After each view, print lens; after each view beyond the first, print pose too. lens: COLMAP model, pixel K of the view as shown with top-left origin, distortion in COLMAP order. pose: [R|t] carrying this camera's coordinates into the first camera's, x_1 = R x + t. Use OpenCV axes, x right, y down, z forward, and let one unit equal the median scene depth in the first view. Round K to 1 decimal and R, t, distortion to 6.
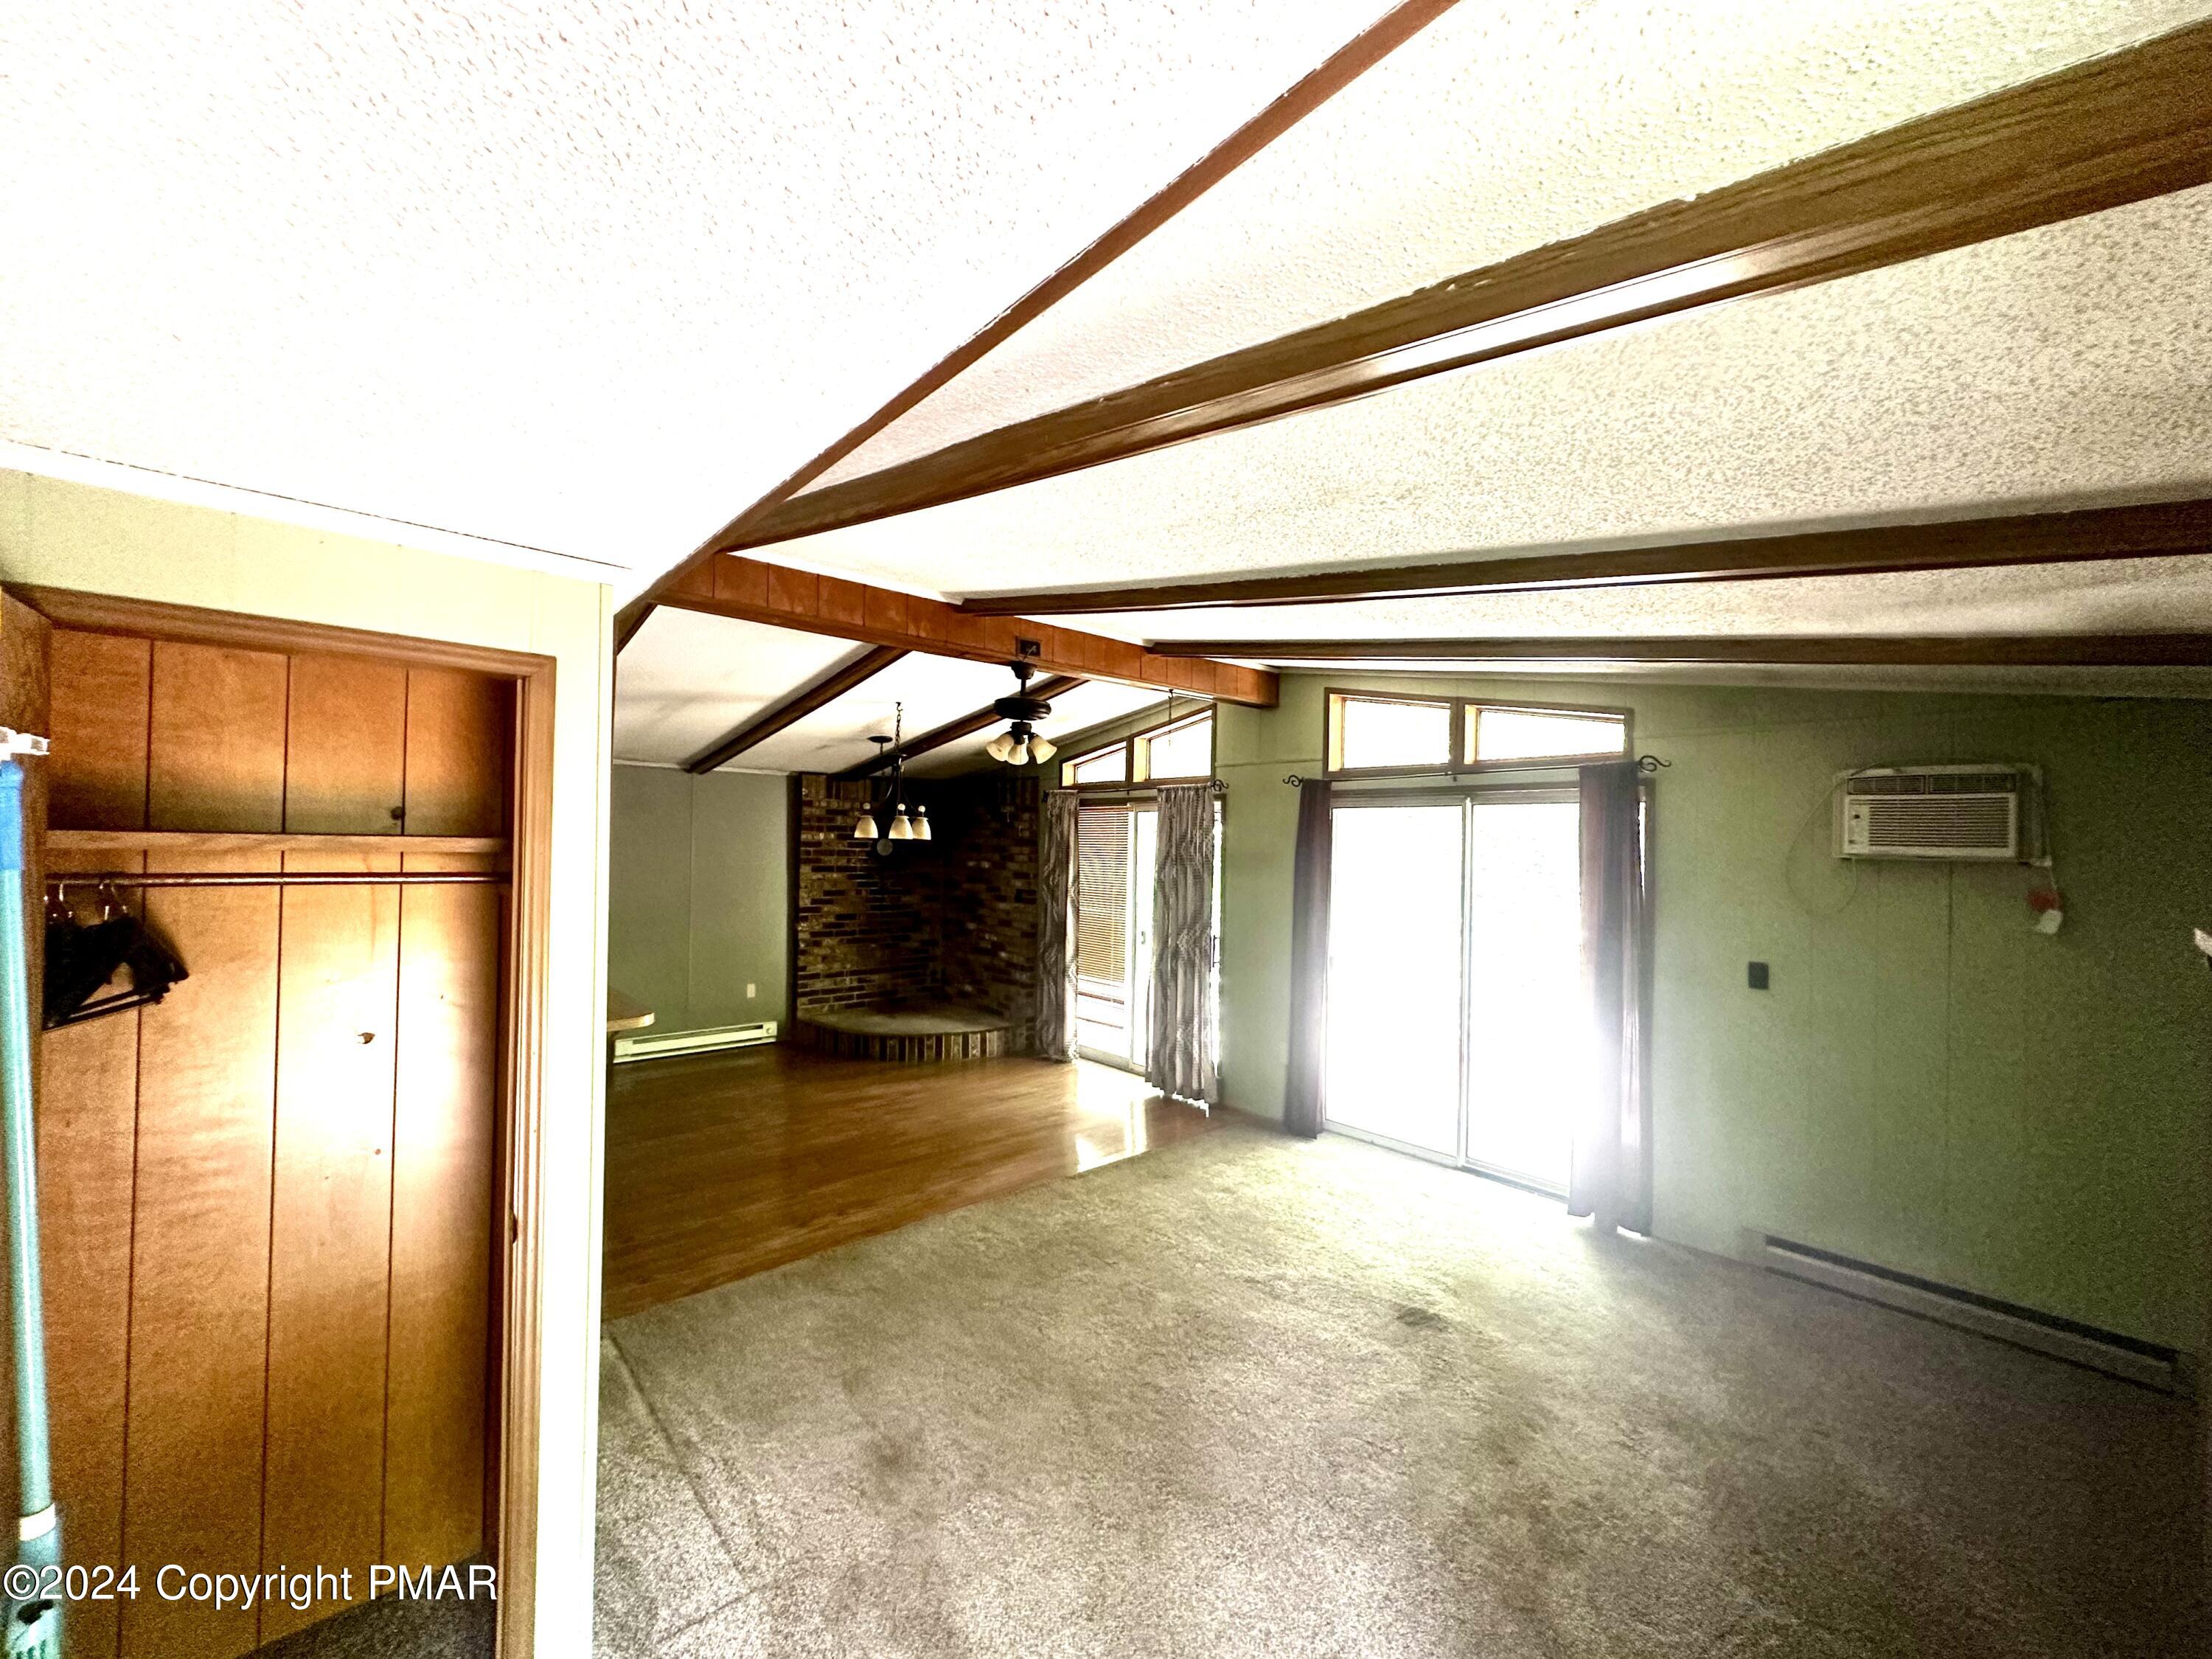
lens RADIAL K [[879.1, 0, 1102.8], [0, 879.1, 831.6], [0, 0, 1]] dist [-0.000839, -0.000387]
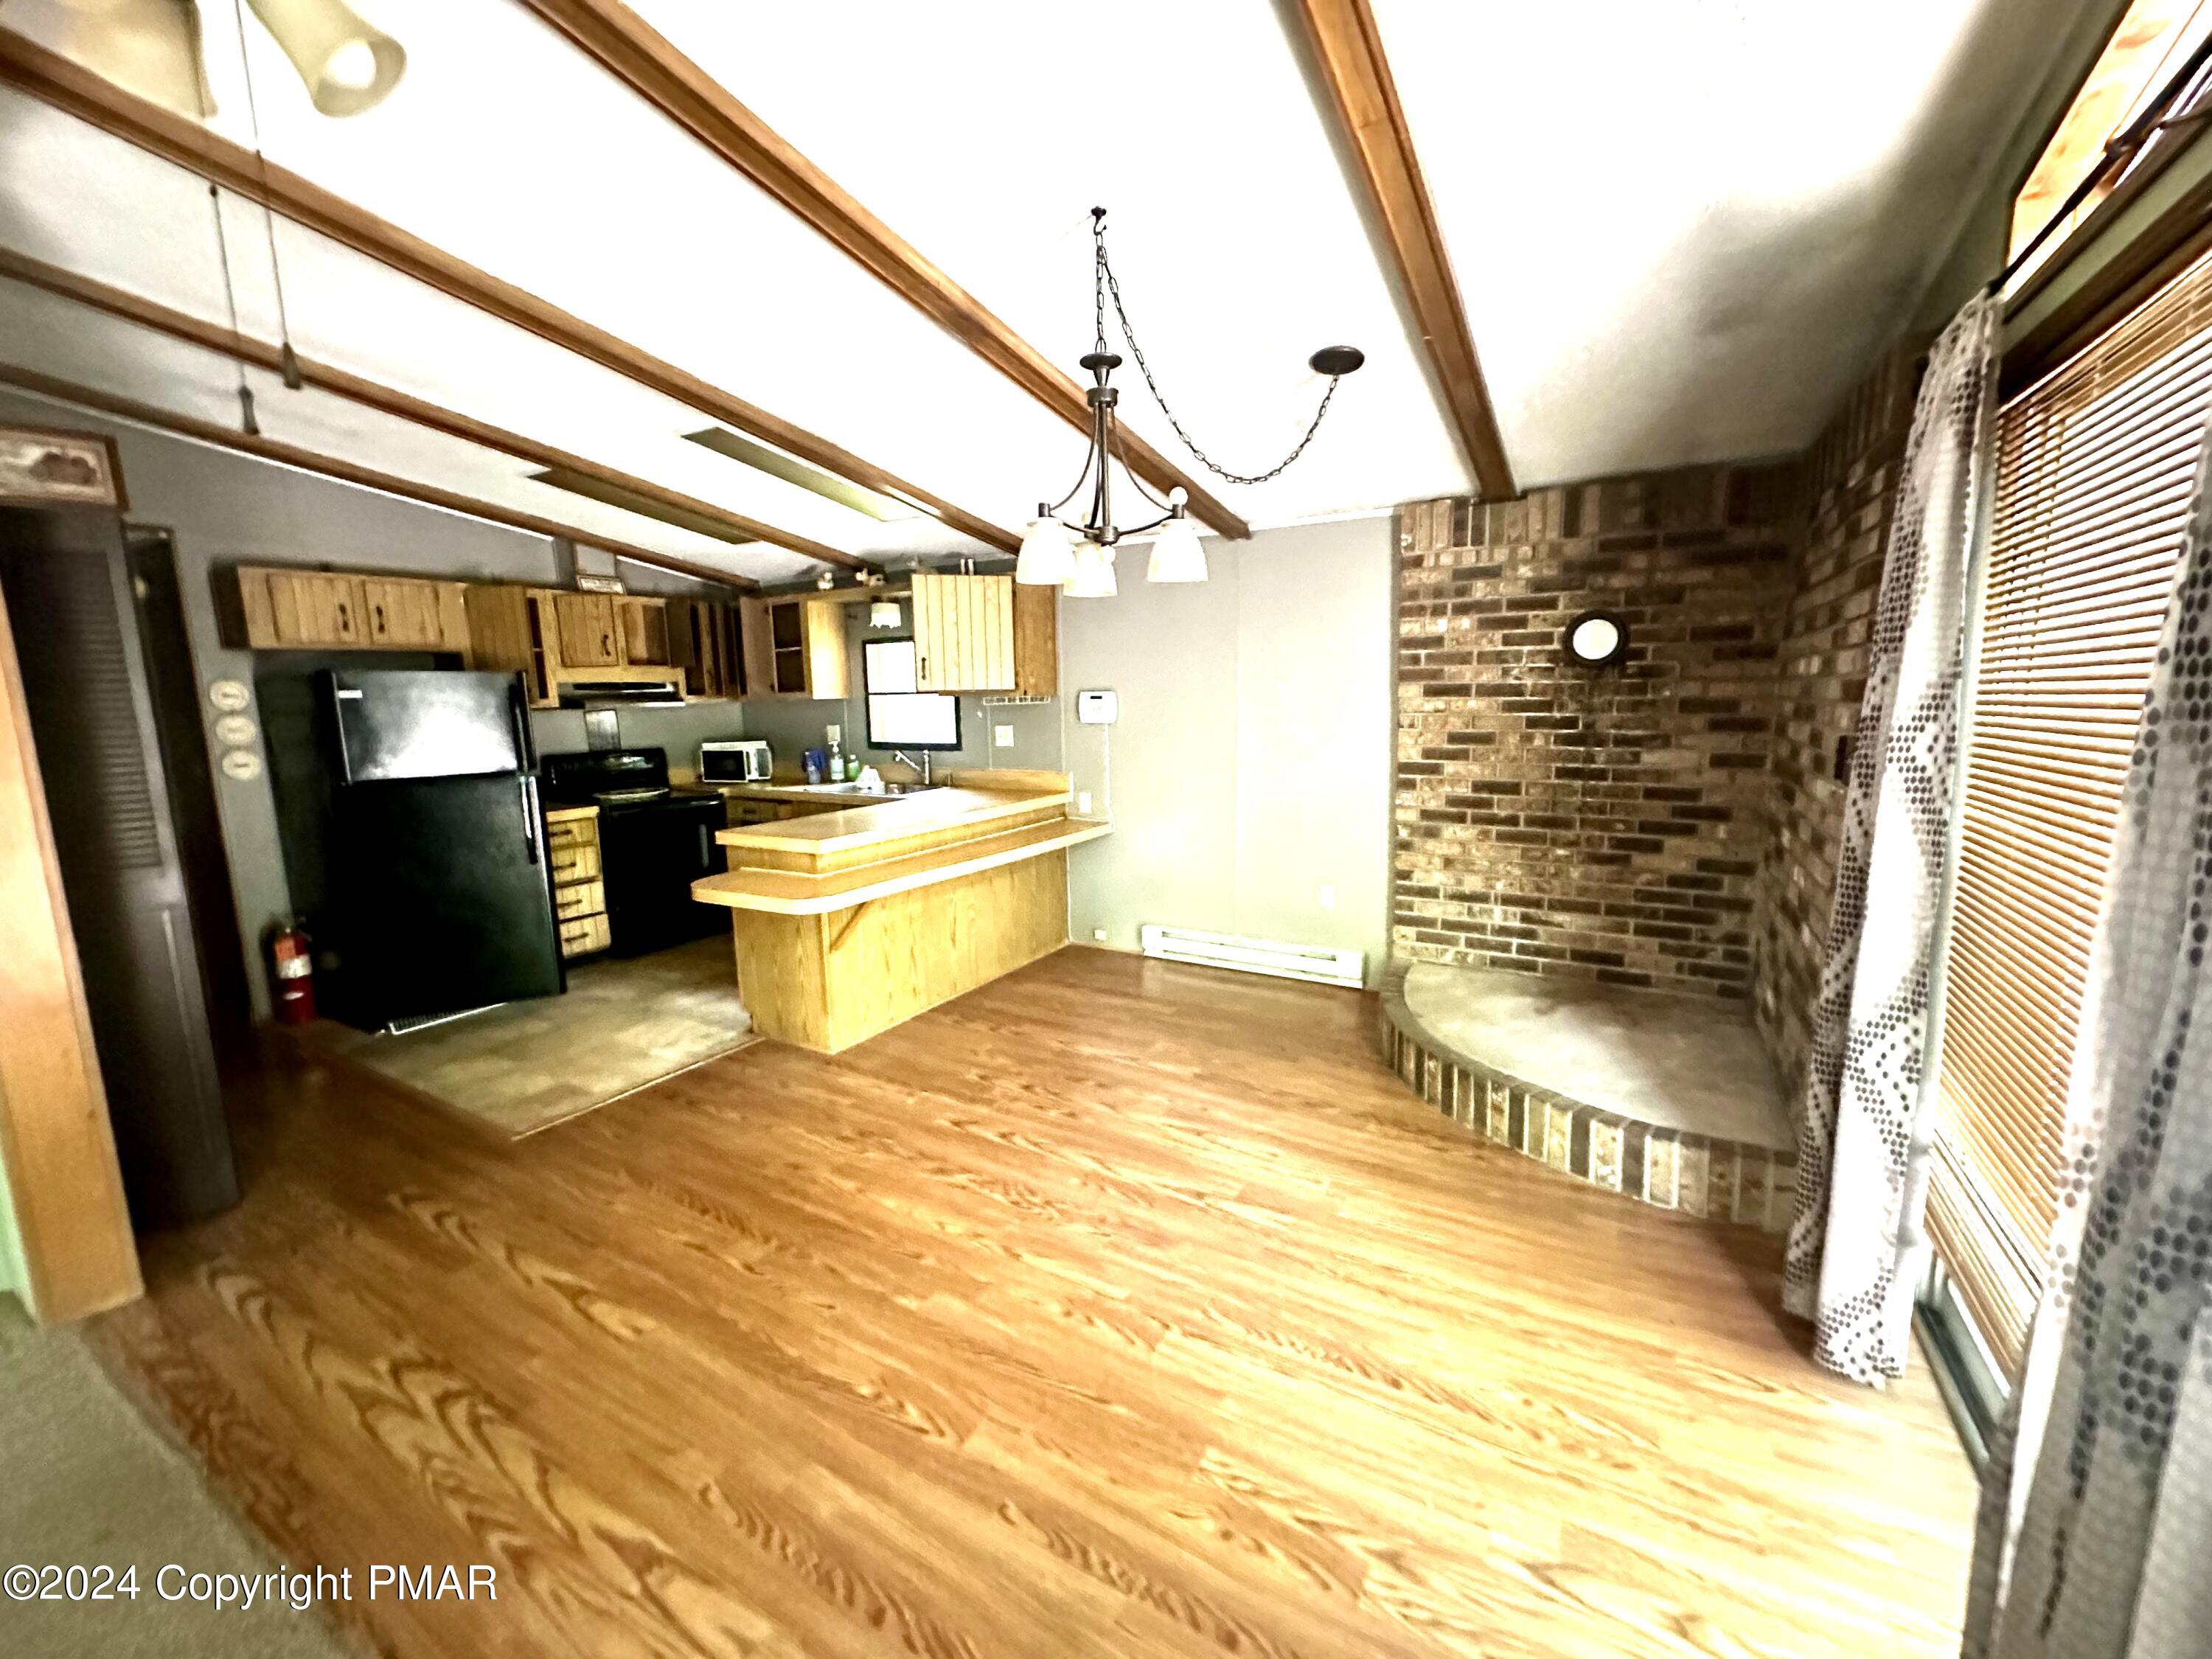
lens RADIAL K [[879.1, 0, 1102.8], [0, 879.1, 831.6], [0, 0, 1]] dist [-0.000839, -0.000387]
pose [[0.308769, 0.122920, -0.943161, 0.113362], [0.034896, 0.989482, 0.140381, 0.044710], [0.950497, -0.076258, 0.301232, 0.645993]]
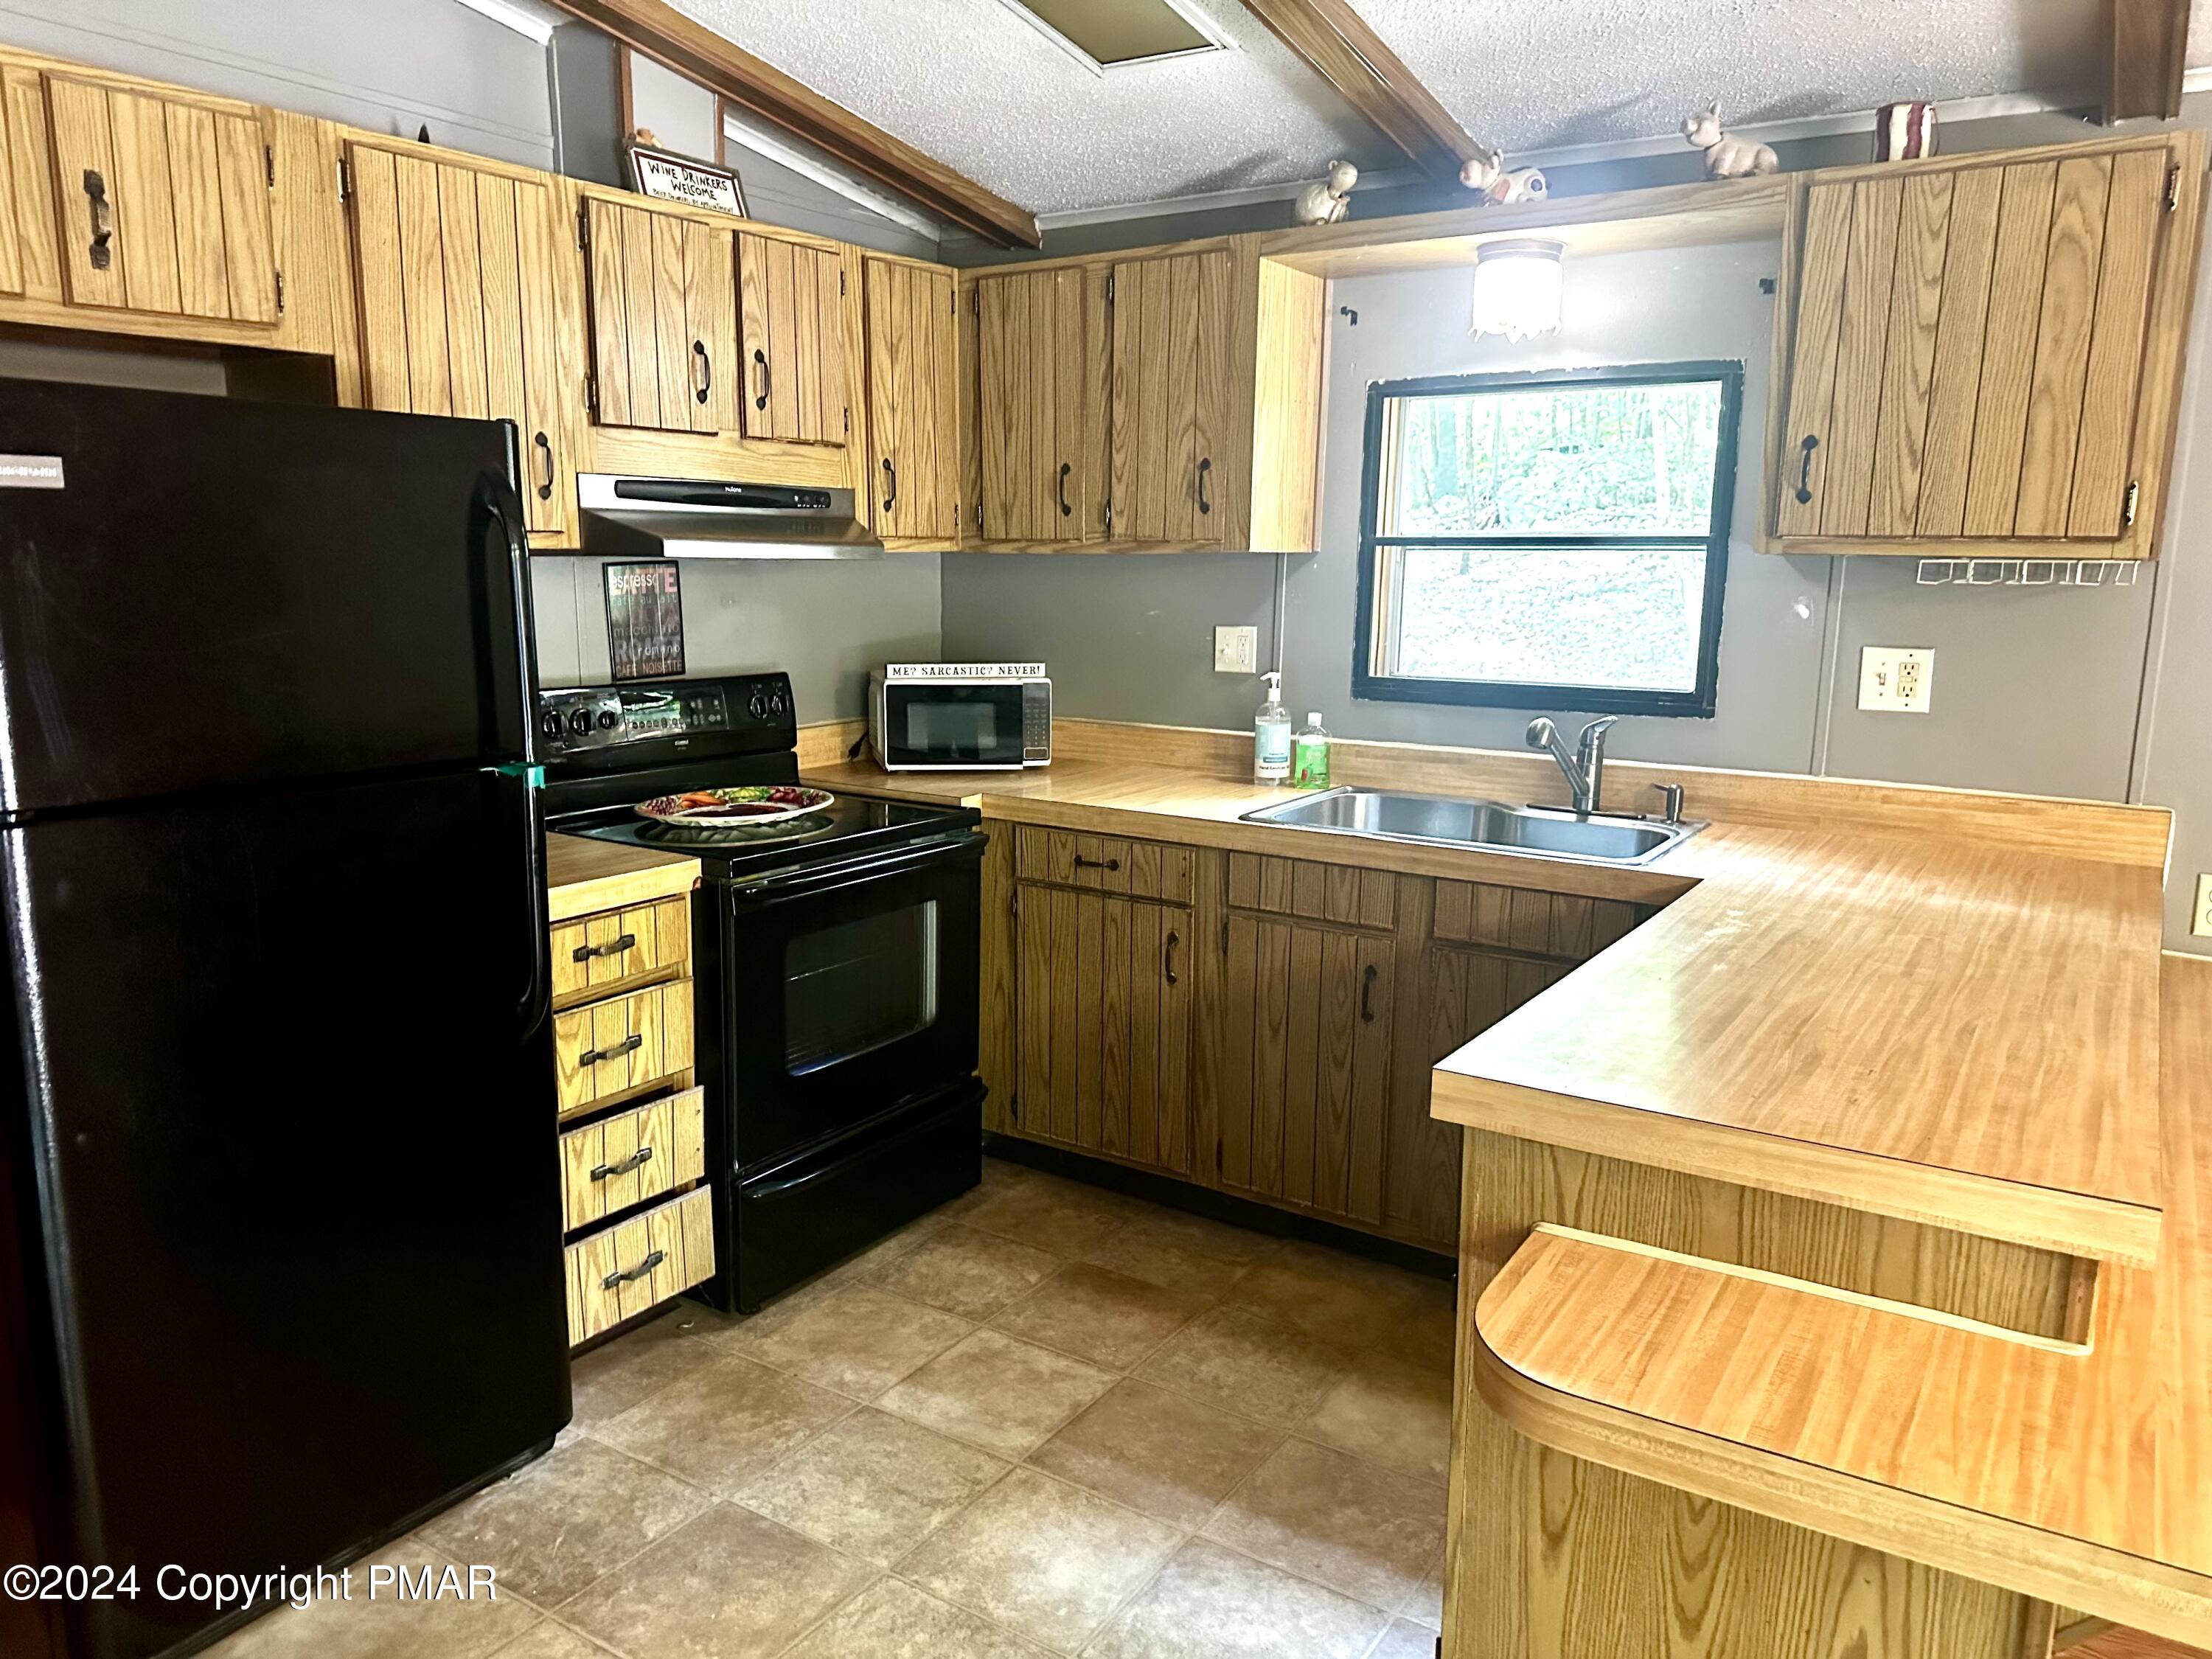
lens RADIAL K [[1556.3, 0, 1106.0], [0, 1556.3, 829.5], [0, 0, 1]] dist [0.011347, 0.003240]
pose [[0.276079, 0.150897, -0.949216, -0.240481], [0.003078, 0.987455, 0.157872, 0.038449], [0.961130, -0.046507, 0.272151, 0.478644]]
